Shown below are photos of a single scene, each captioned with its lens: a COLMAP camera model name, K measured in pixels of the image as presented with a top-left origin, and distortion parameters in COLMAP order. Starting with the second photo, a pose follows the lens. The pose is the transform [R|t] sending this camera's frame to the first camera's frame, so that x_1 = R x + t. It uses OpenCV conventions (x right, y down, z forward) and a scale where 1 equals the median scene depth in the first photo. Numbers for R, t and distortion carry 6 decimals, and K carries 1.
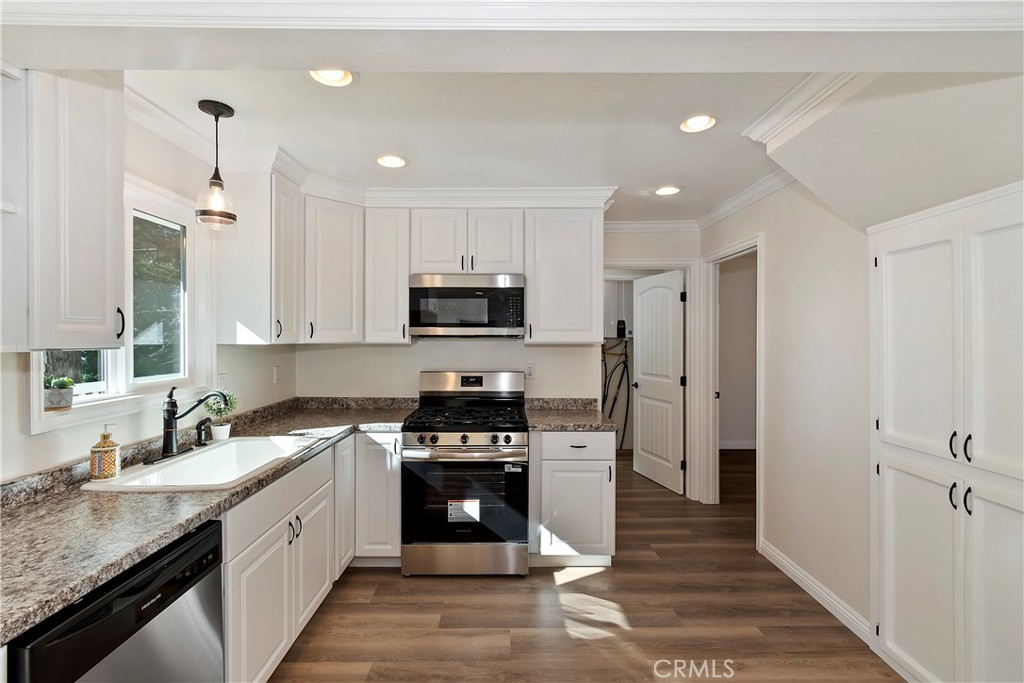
lens RADIAL K [[464.4, 0, 513.3], [0, 464.4, 338.4], [0, 0, 1]] dist [0.000571, -0.000092]
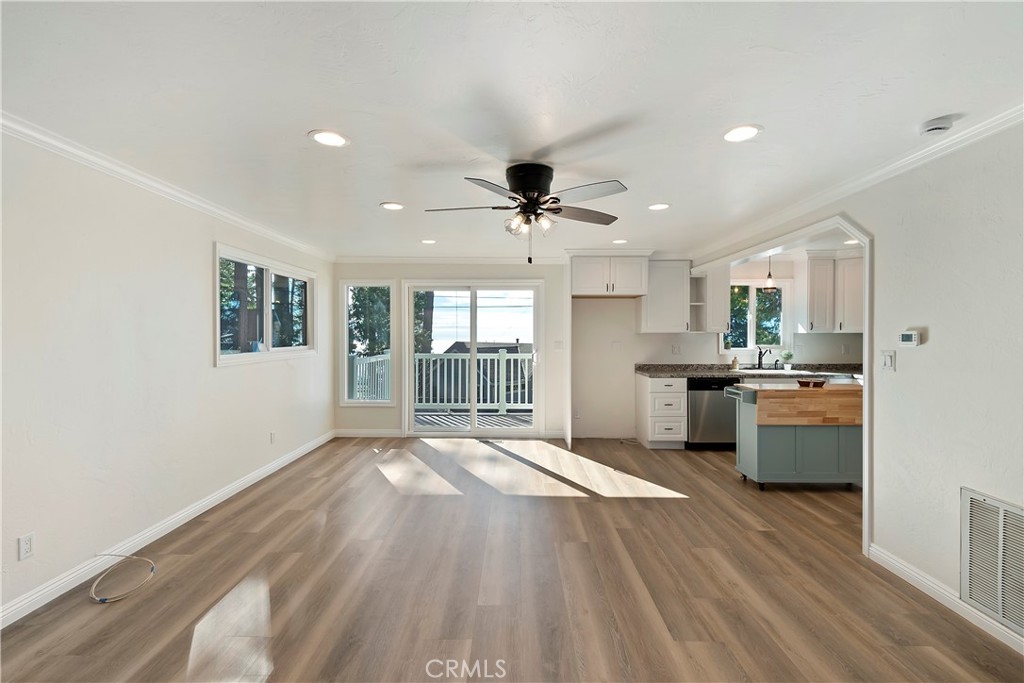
lens RADIAL K [[459.5, 0, 510.4], [0, 459.5, 340.1], [0, 0, 1]] dist [0.000622, -0.000339]
pose [[-0.019833, 0.014046, -0.999705, 1.608145], [-0.000922, 0.999901, 0.014067, 0.015020], [0.999803, 0.001201, -0.019818, -0.399797]]
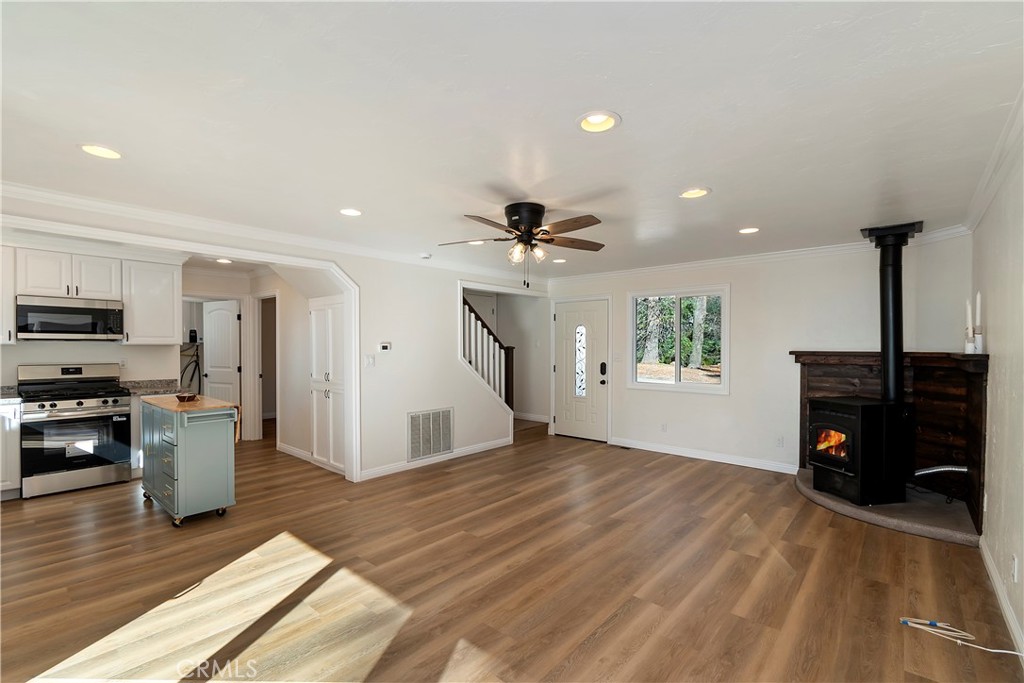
lens RADIAL K [[453.6, 0, 507.8], [0, 453.6, 351.4], [0, 0, 1]] dist [0.000206, 0.000424]
pose [[0.667495, -0.007783, 0.744573, -0.278519], [-0.000510, 0.999940, 0.010910, 0.017884], [-0.744614, -0.007662, 0.667451, -1.123802]]
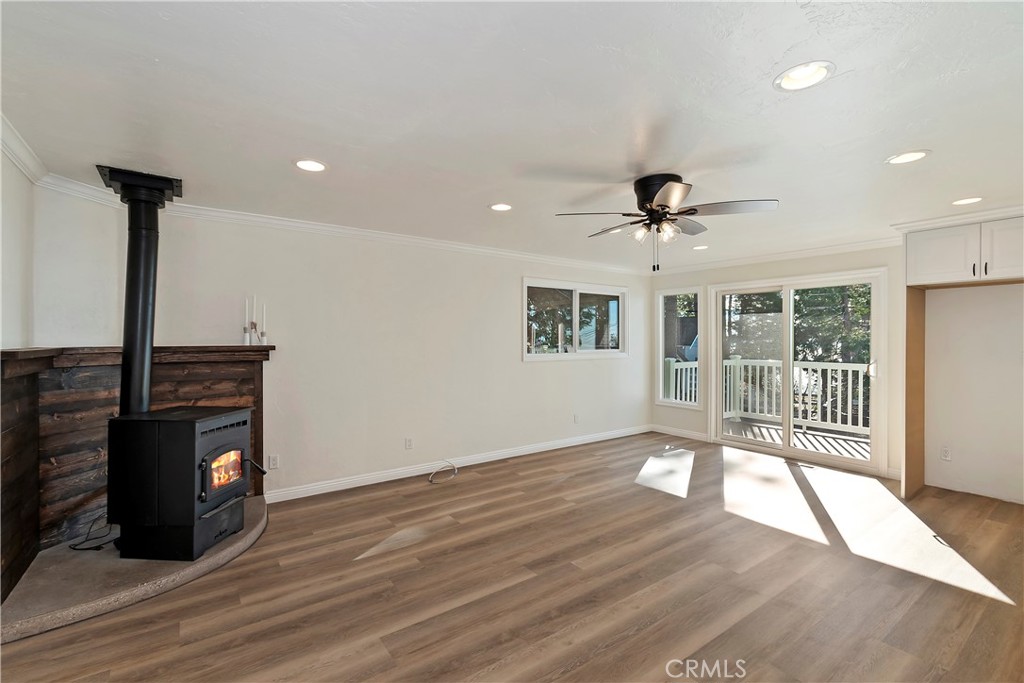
lens RADIAL K [[453.4, 0, 509.4], [0, 453.4, 341.5], [0, 0, 1]] dist [0.004235, -0.000423]
pose [[-0.817273, 0.003202, -0.576242, 1.468146], [-0.000205, 0.999983, 0.005847, 0.015225], [0.576251, 0.004897, -0.817258, 0.257468]]
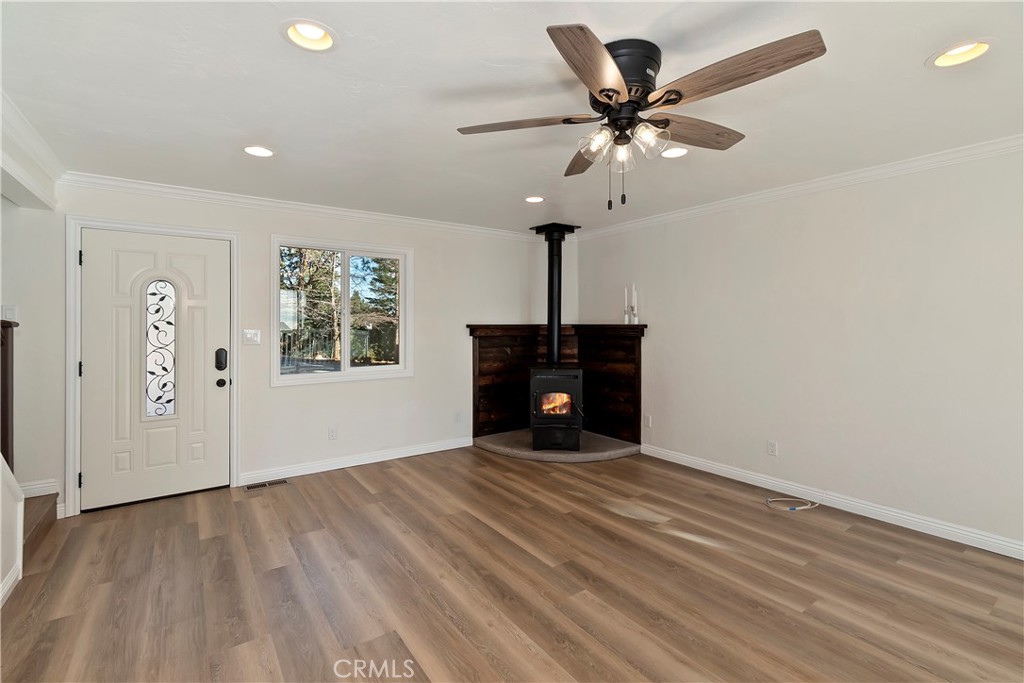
lens RADIAL K [[461.0, 0, 499.6], [0, 461.0, 321.1], [0, 0, 1]] dist [-0.001073, -0.000844]
pose [[-0.558584, 0.002387, 0.829445, 0.187052], [0.003460, 0.999994, -0.000548, 0.022504], [-0.829441, 0.002564, -0.558588, 0.113232]]
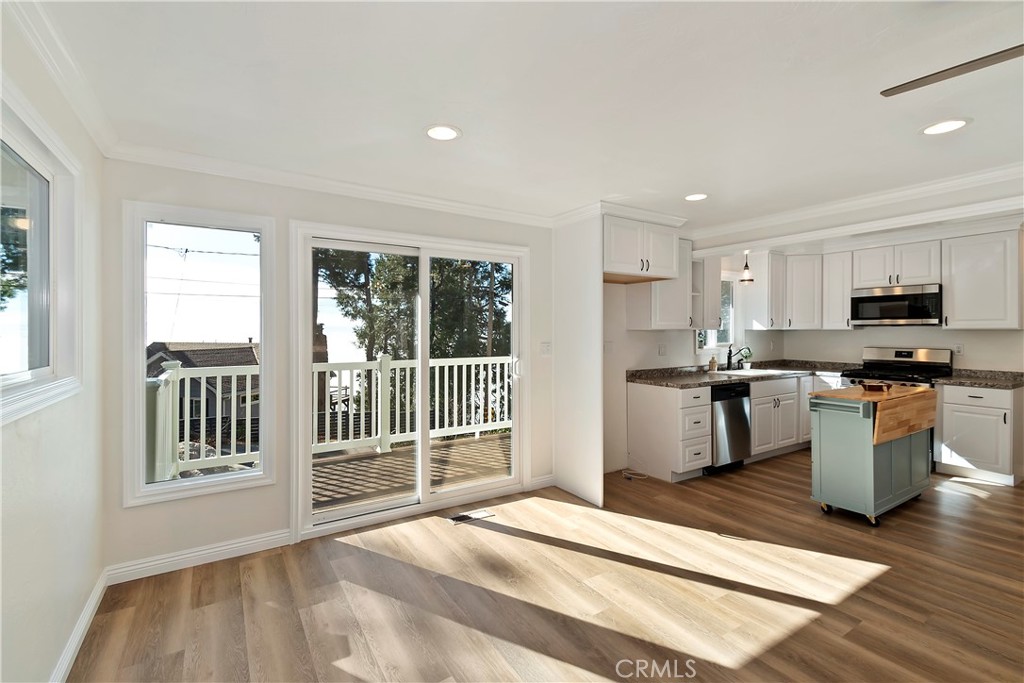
lens RADIAL K [[458.6, 0, 507.7], [0, 458.6, 332.8], [0, 0, 1]] dist [0.006382, -0.000786]
pose [[0.523283, 0.001924, -0.852157, 0.619125], [0.001101, 0.999995, 0.002935, 0.017486], [0.852158, -0.002474, 0.523278, -1.074633]]
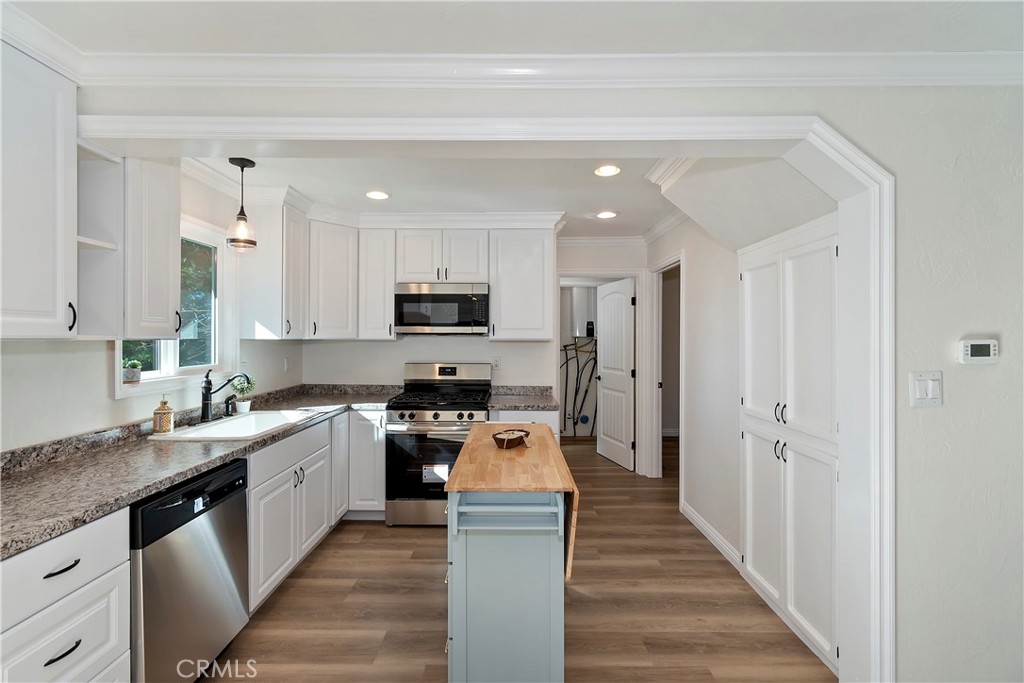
lens RADIAL K [[450.9, 0, 513.2], [0, 450.9, 337.4], [0, 0, 1]] dist [0.000044, -0.000631]
pose [[0.999957, 0.002355, -0.008949, 0.109645], [-0.002390, 0.999990, -0.003889, 0.009614], [0.008940, 0.003910, 0.999952, -0.205341]]
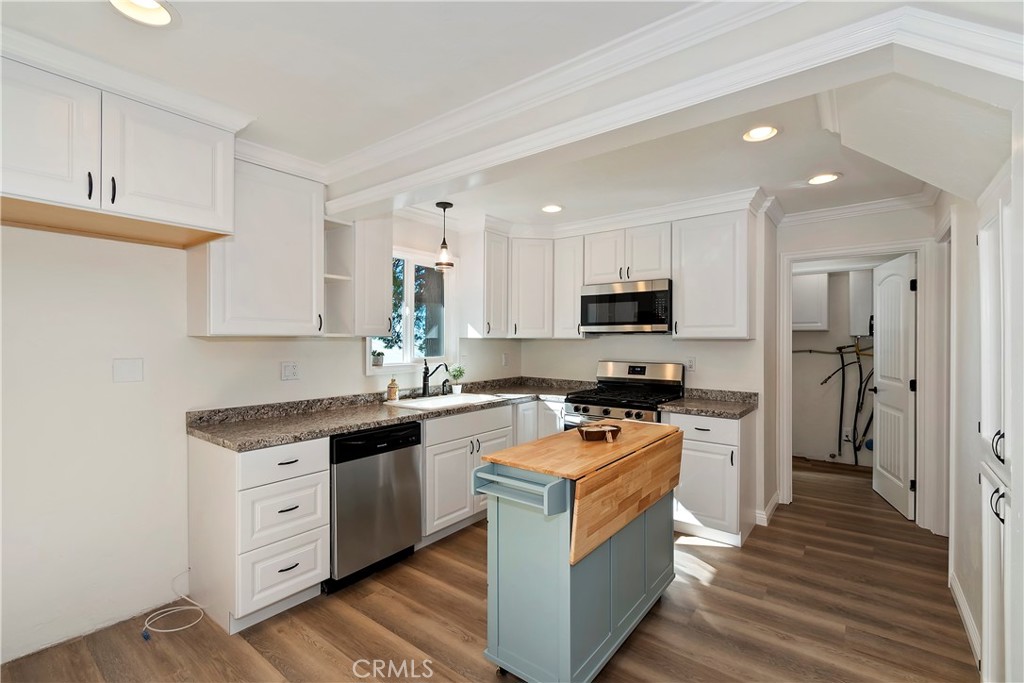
lens RADIAL K [[459.5, 0, 510.4], [0, 459.5, 340.1], [0, 0, 1]] dist [0.000622, -0.000339]
pose [[0.783139, 0.001003, -0.621846, 0.467285], [-0.002845, 0.999994, -0.001971, 0.020439], [0.621840, 0.003313, 0.783137, -0.158994]]
